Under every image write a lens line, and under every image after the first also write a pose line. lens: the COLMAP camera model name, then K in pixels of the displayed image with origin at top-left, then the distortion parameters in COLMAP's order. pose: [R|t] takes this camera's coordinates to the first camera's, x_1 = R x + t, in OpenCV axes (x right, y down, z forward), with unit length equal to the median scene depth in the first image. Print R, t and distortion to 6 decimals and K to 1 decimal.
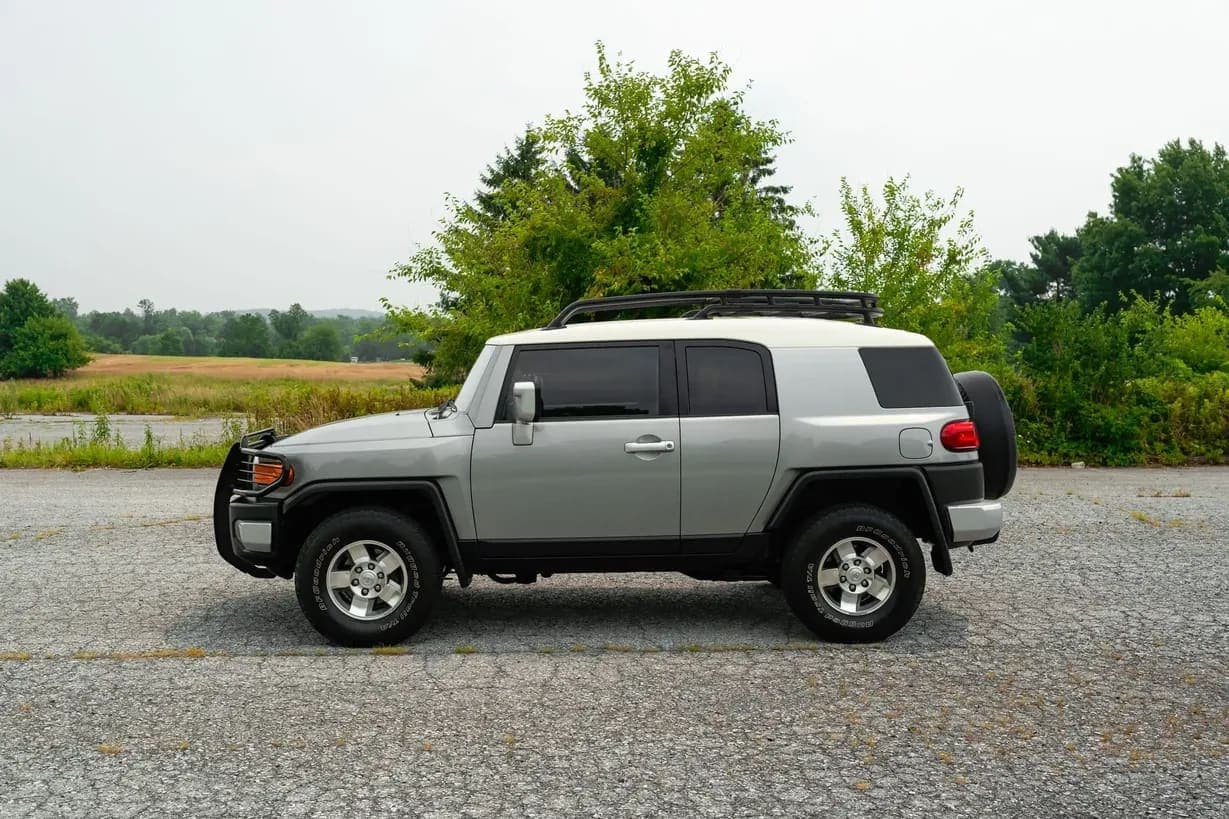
lens RADIAL K [[1183.3, 0, 614.5], [0, 1183.3, 409.5], [0, 0, 1]] dist [-0.004969, -0.010012]
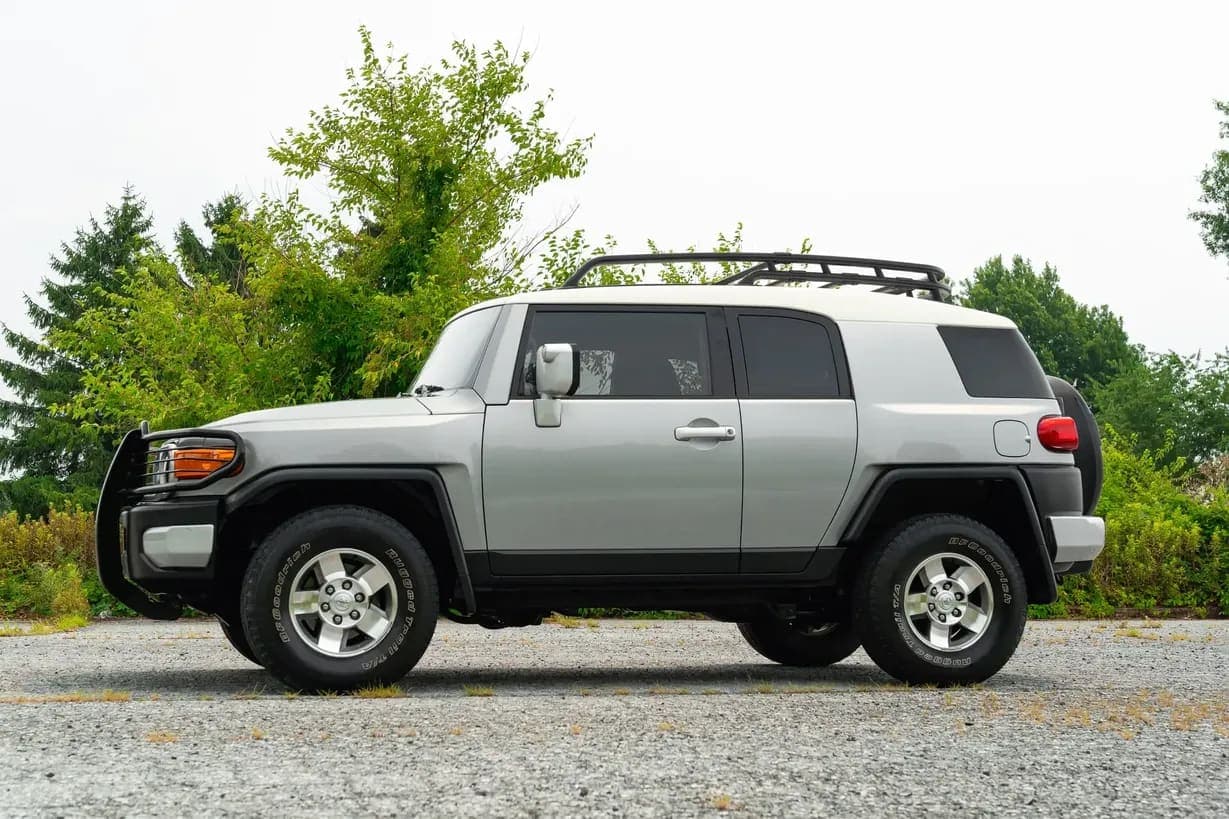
lens RADIAL K [[1715.8, 0, 594.7], [0, 1715.8, 408.4], [0, 0, 1]] dist [0.012715, 0.022637]
pose [[0.976301, 0.023809, 0.215106, -0.283881], [0.003351, 0.992148, -0.125026, 0.155197], [-0.216393, 0.122784, 0.968555, -0.094043]]
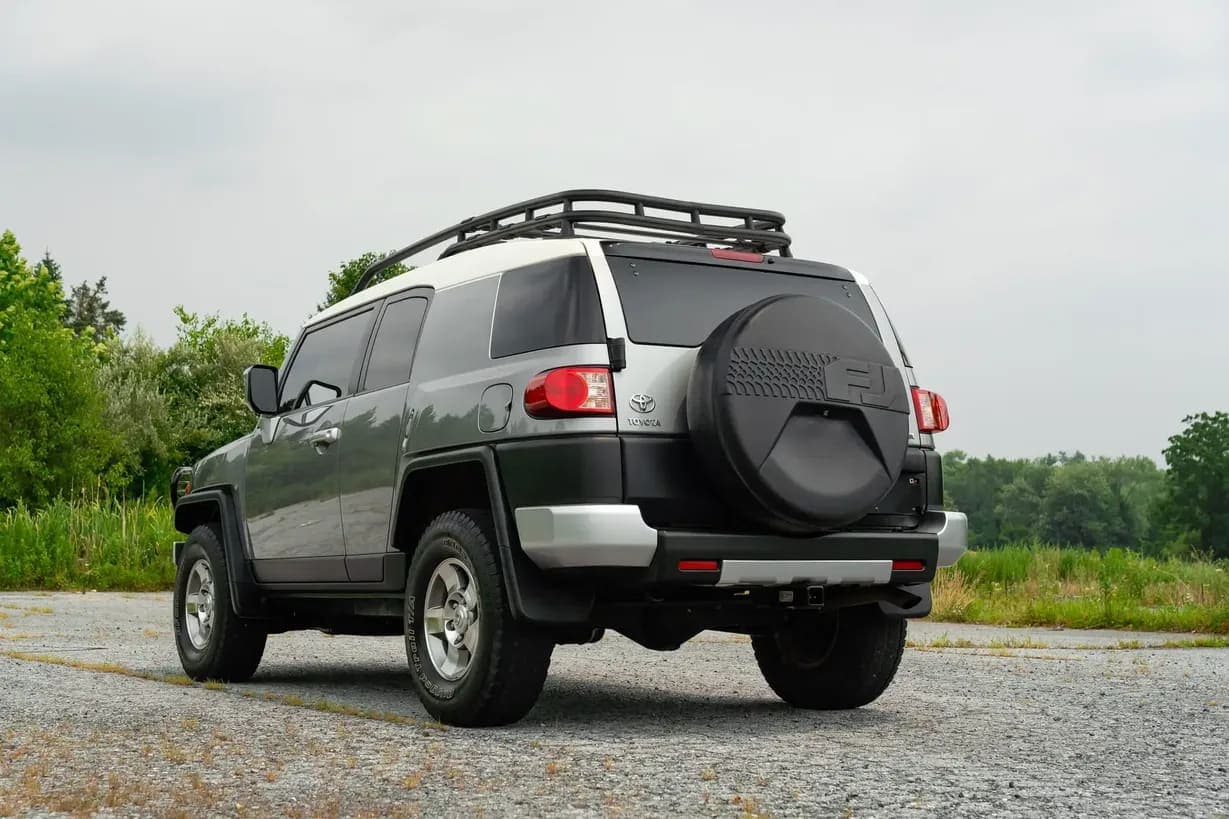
lens RADIAL K [[1815.7, 0, 614.5], [0, 1815.7, 409.5], [0, 0, 1]] dist [0.031332, 0.043064]
pose [[0.480524, -0.075478, -0.873728, 1.120377], [-0.051774, 0.992110, -0.114179, 0.135757], [0.875452, 0.100102, 0.472825, 0.595626]]
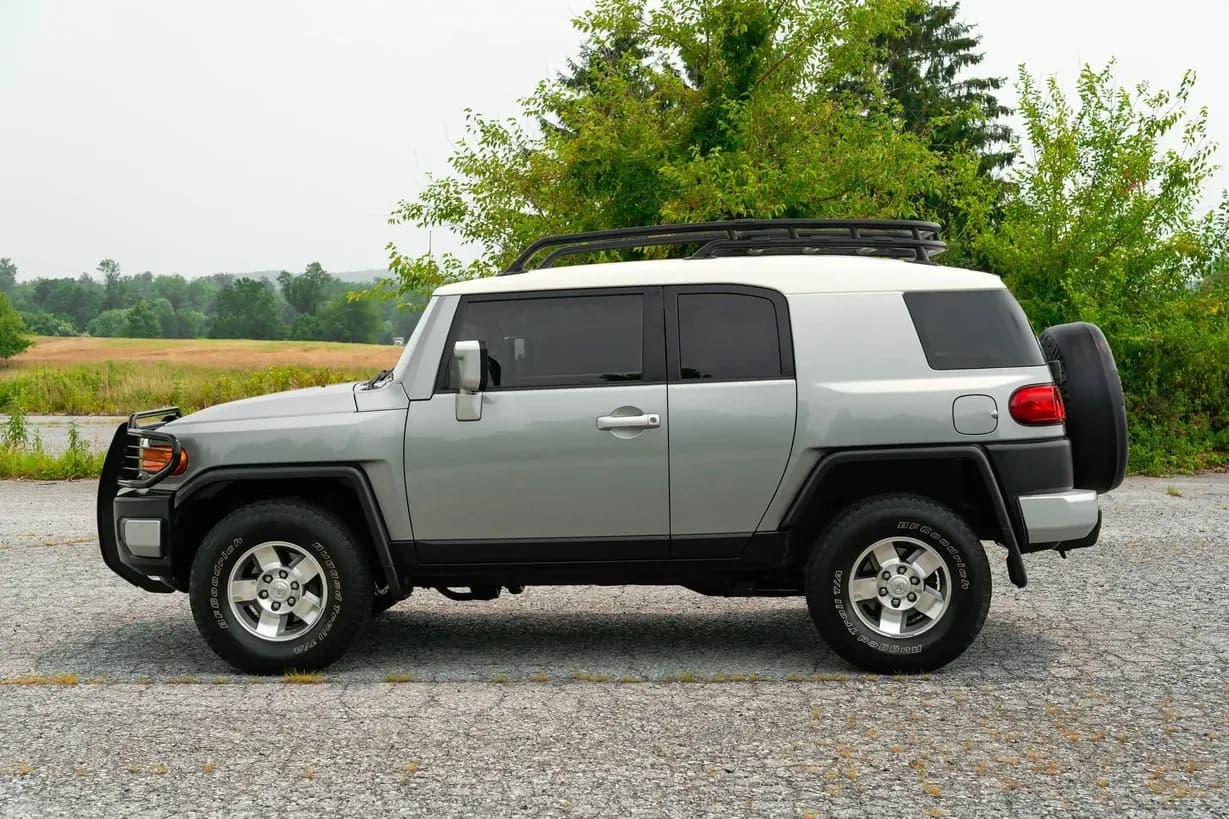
lens RADIAL K [[1704.1, 0, 614.5], [0, 1704.1, 409.5], [0, 0, 1]] dist [0.007731, 0.060990]
pose [[0.996046, -0.009177, -0.088361, 0.118284], [0.009247, 0.999957, 0.000388, 0.022486], [0.088354, -0.001204, 0.996088, -0.125952]]
